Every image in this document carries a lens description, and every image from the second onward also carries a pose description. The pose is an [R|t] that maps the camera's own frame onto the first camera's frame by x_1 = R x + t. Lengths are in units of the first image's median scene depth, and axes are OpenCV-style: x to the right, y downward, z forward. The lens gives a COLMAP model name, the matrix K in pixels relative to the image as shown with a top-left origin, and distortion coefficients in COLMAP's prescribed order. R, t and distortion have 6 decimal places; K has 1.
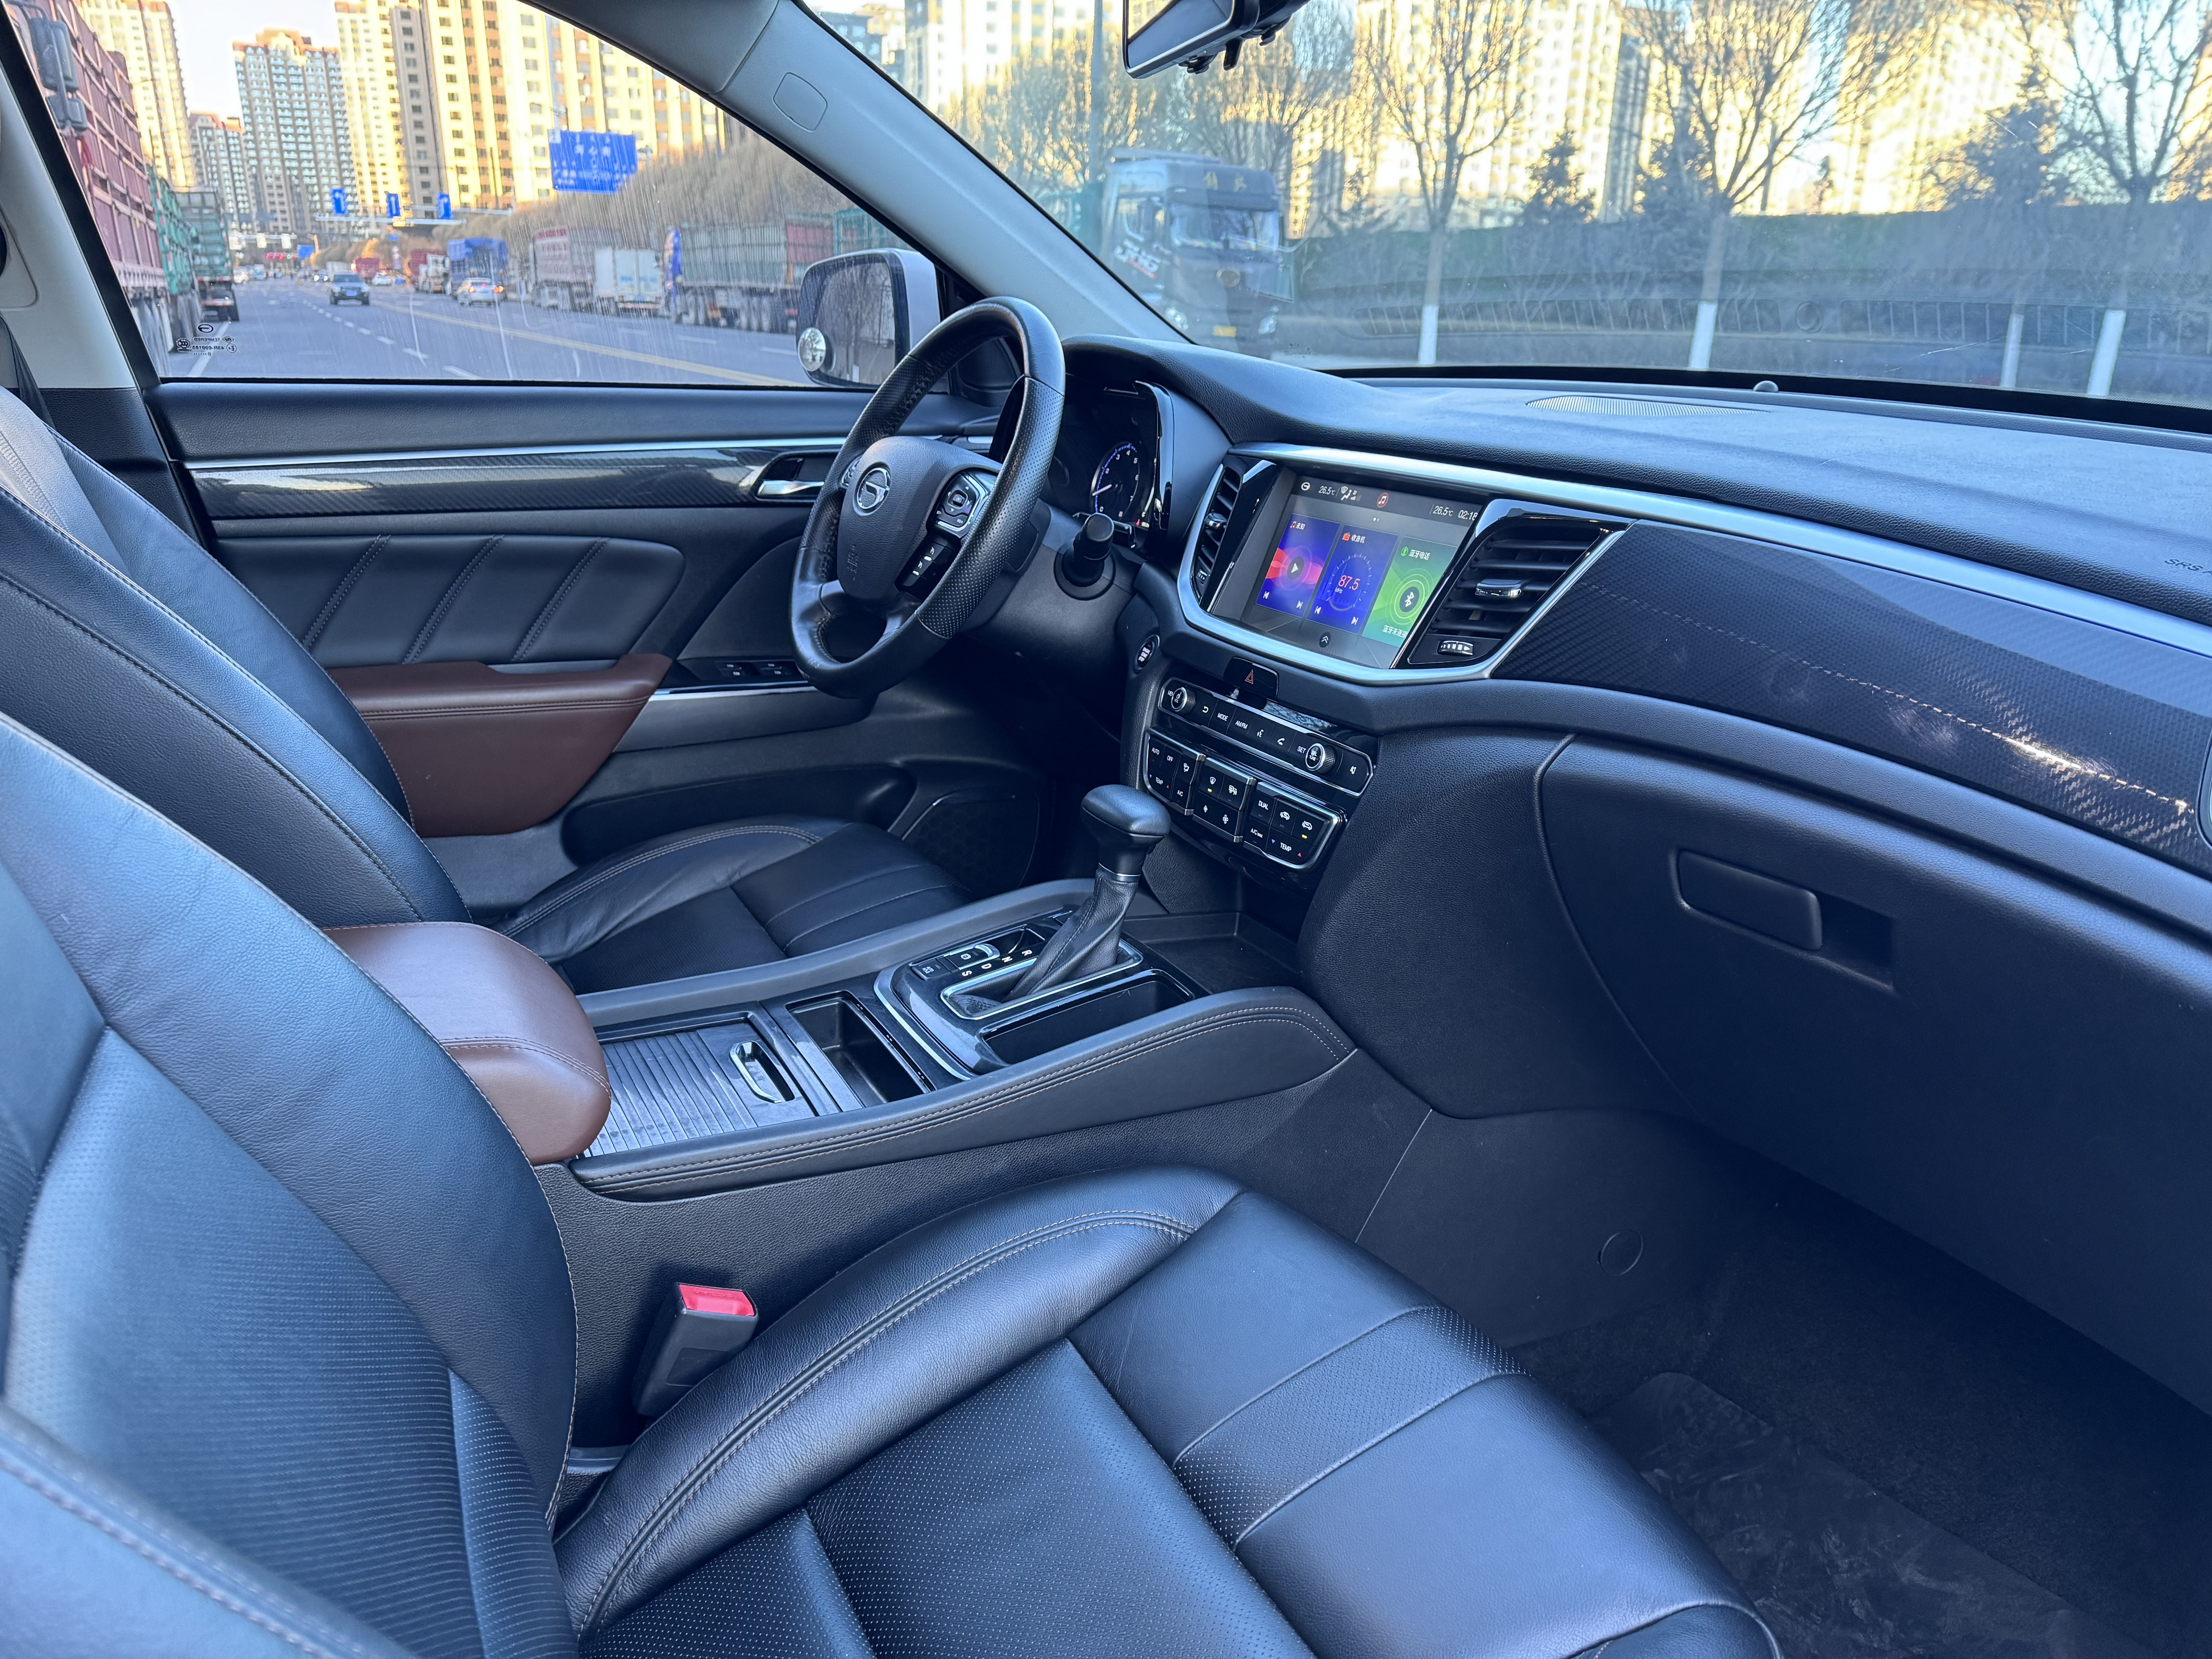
lens RADIAL K [[1627.4, 0, 1106.0], [0, 1627.4, 829.5], [0, 0, 1]] dist [-0.004039, -0.005785]
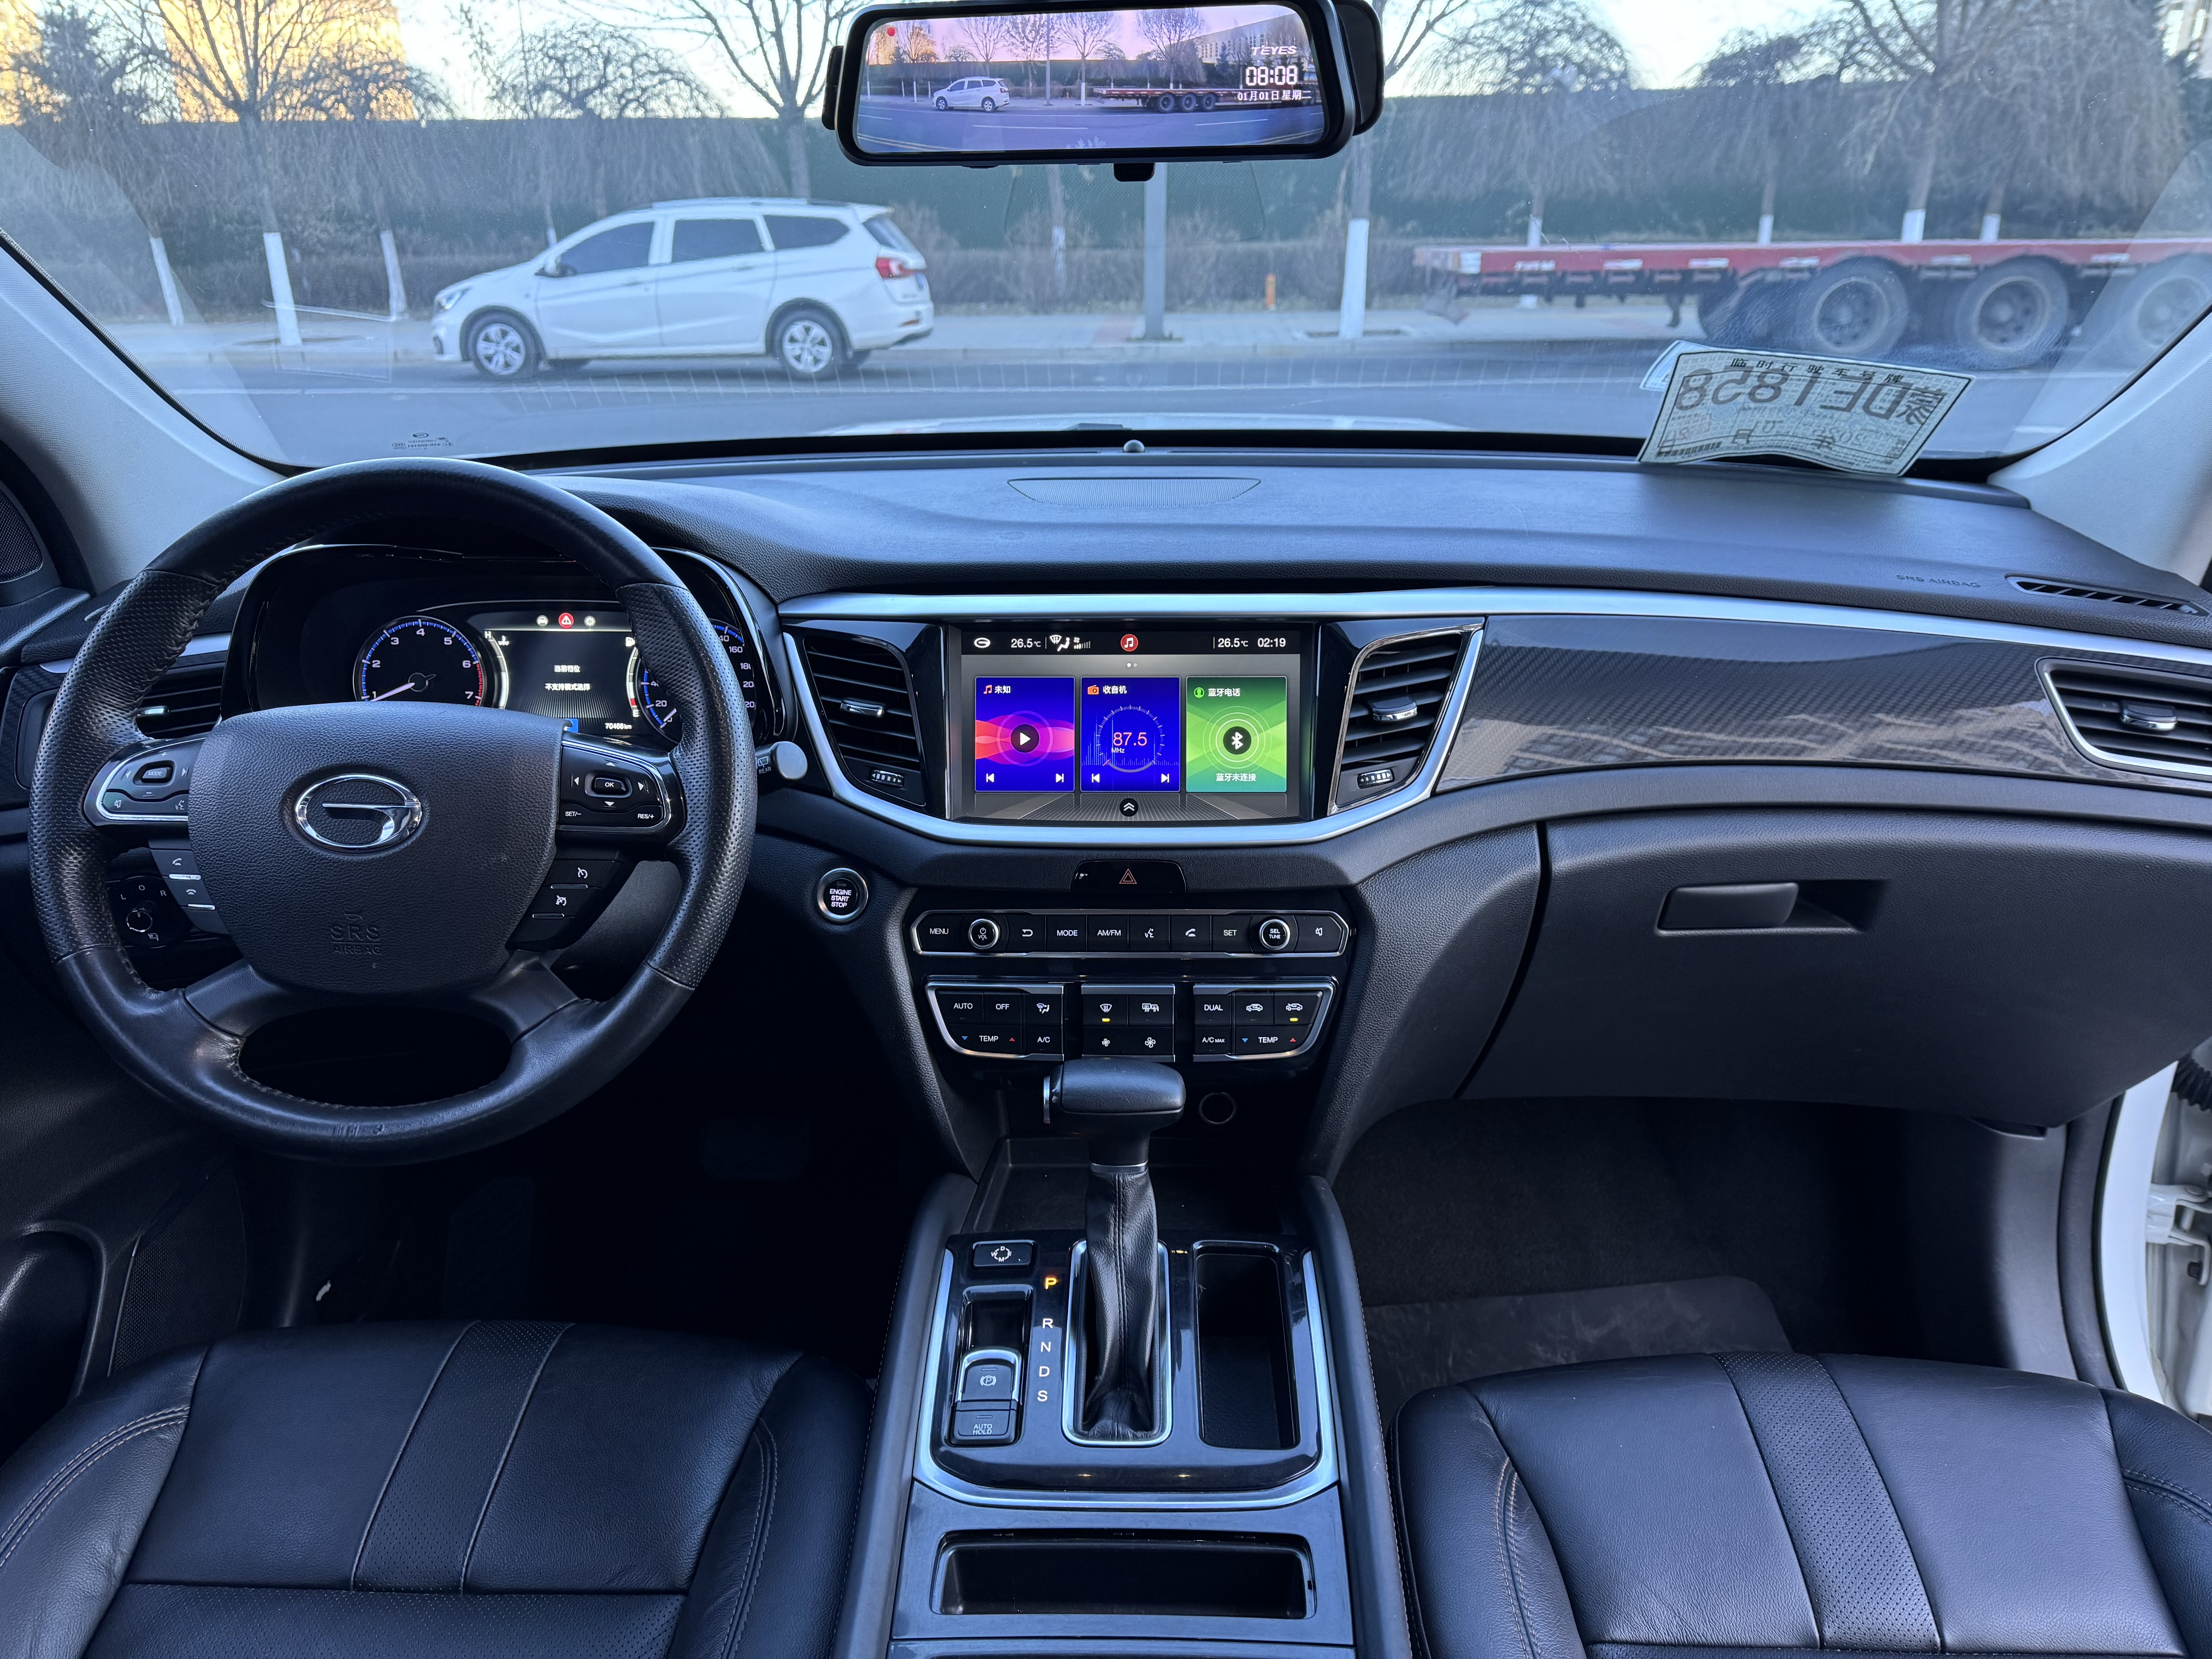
lens RADIAL K [[1627.4, 0, 1106.0], [0, 1627.4, 829.5], [0, 0, 1]] dist [-0.004039, -0.005785]
pose [[0.496006, -0.328096, 0.803948, -0.328881], [0.286189, 0.935903, 0.205380, -0.163523], [-0.819801, 0.128212, 0.558111, 0.291555]]
